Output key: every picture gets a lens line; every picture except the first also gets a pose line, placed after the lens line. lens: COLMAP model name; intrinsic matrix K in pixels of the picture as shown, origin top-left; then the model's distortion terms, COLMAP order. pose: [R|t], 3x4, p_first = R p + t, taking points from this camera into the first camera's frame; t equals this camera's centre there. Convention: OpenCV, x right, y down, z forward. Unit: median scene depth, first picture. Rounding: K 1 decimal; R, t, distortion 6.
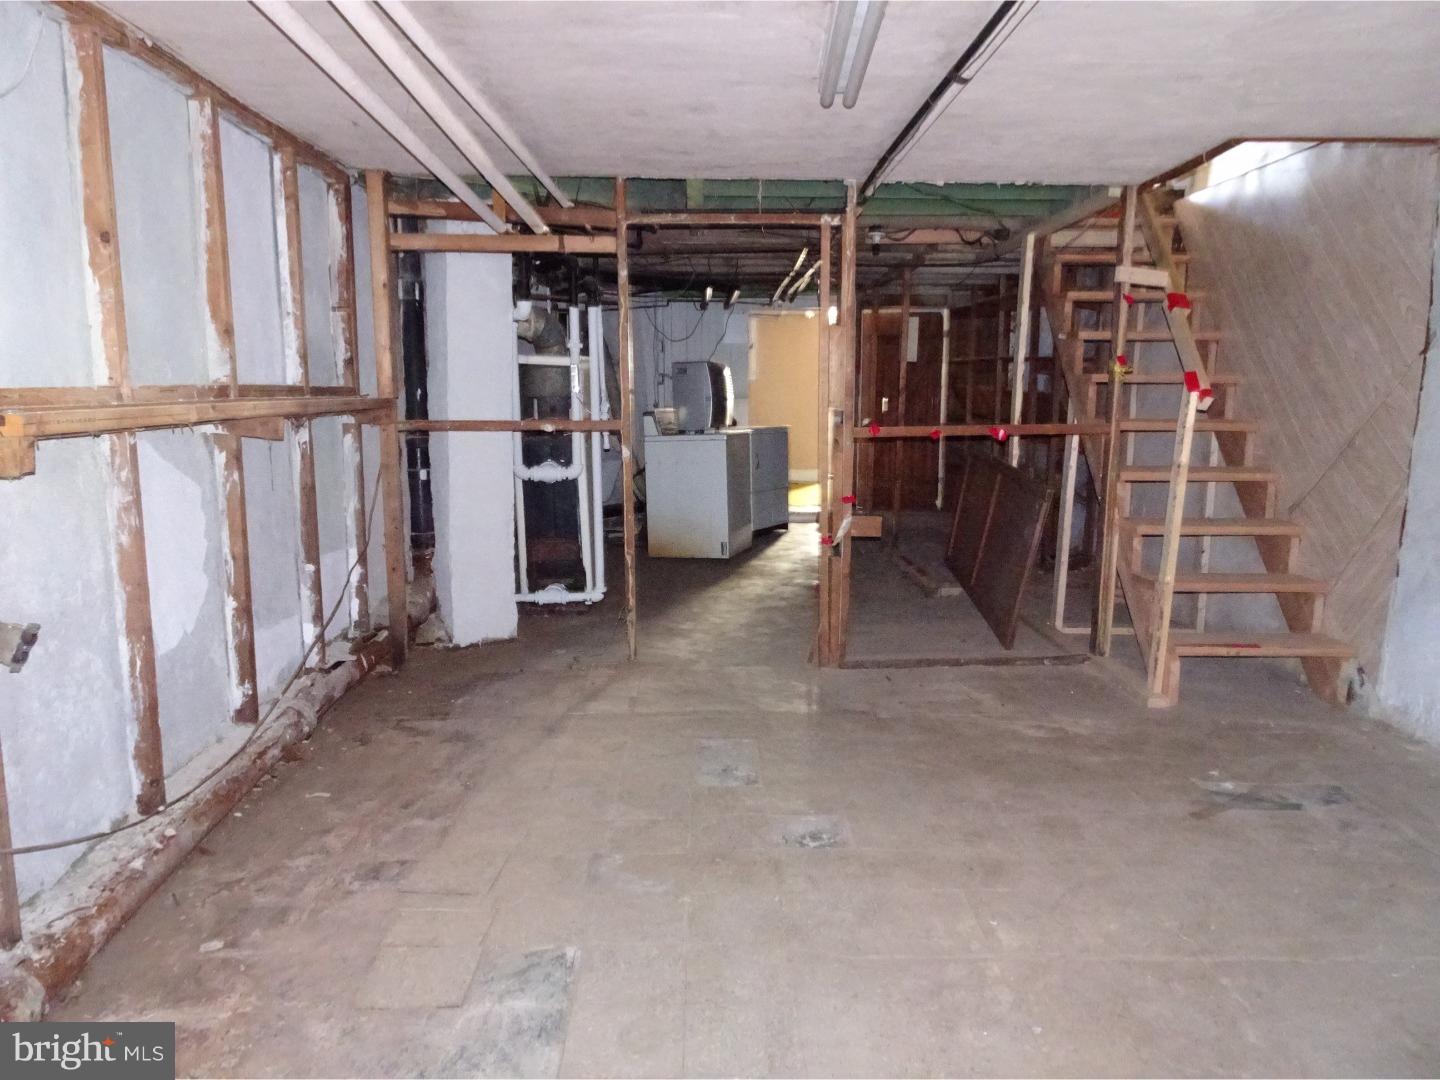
lens RADIAL K [[1023.2, 0, 723.5], [0, 1023.2, 537.6], [0, 0, 1]] dist [-0.009832, 0.006752]
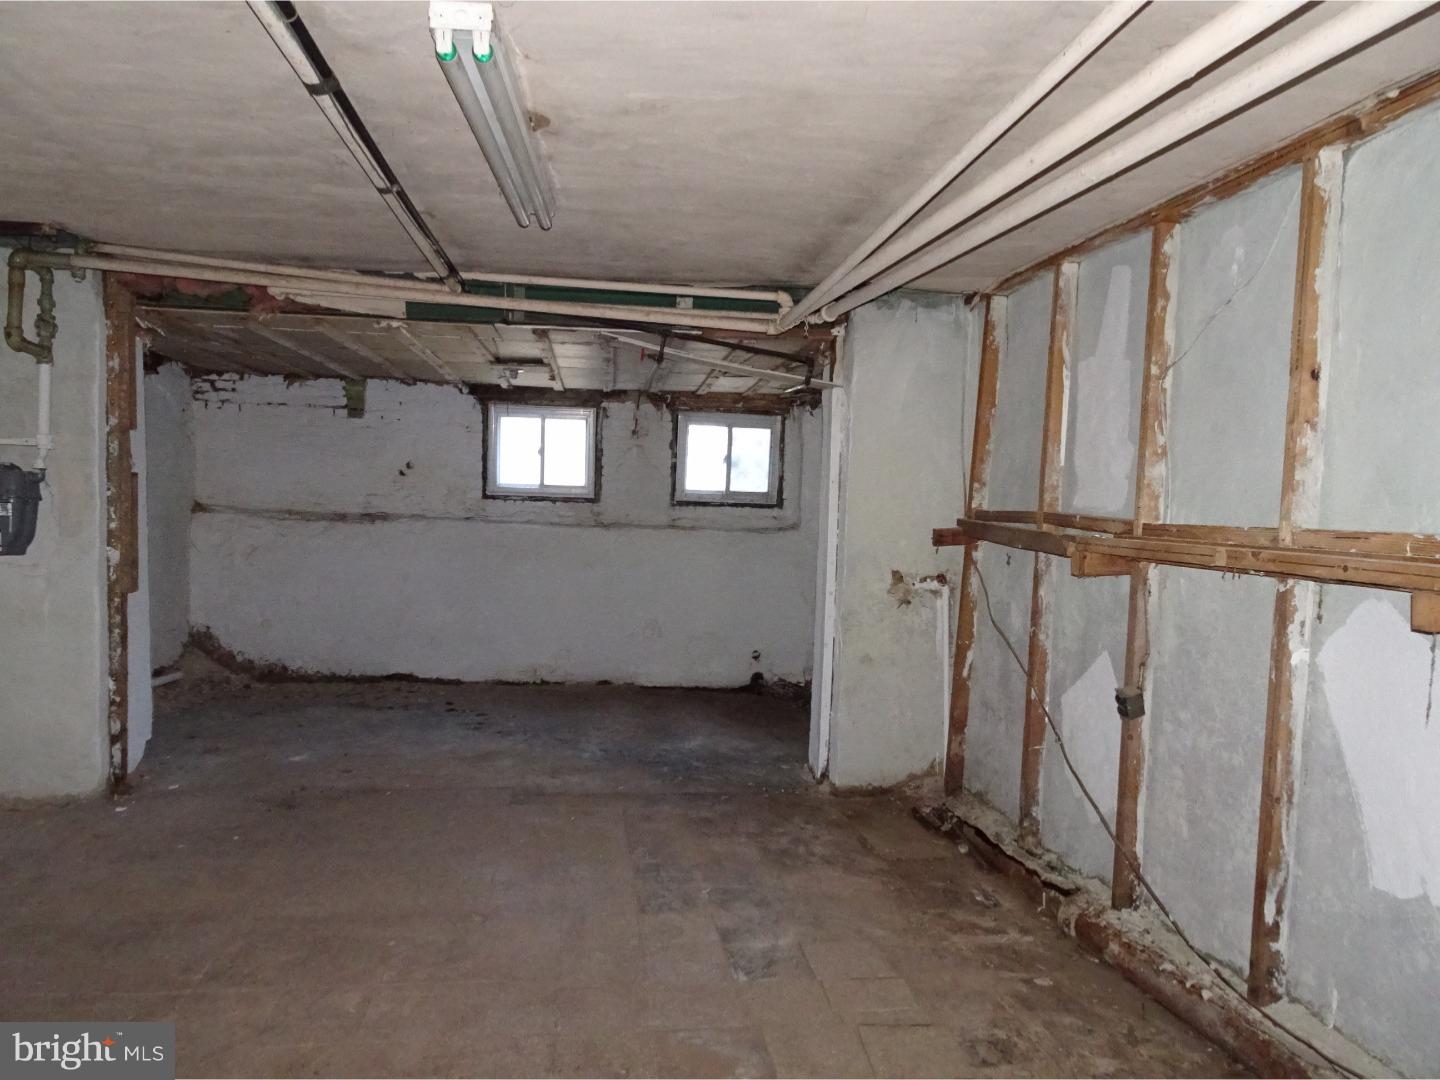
lens RADIAL K [[1023.2, 0, 717.7], [0, 1023.2, 545.7], [0, 0, 1]] dist [-0.009832, 0.006752]
pose [[-0.993597, -0.027917, -0.109480, 0.007958], [-0.048821, 0.979945, 0.193193, -0.105570], [0.101891, 0.197301, -0.975034, 0.681536]]
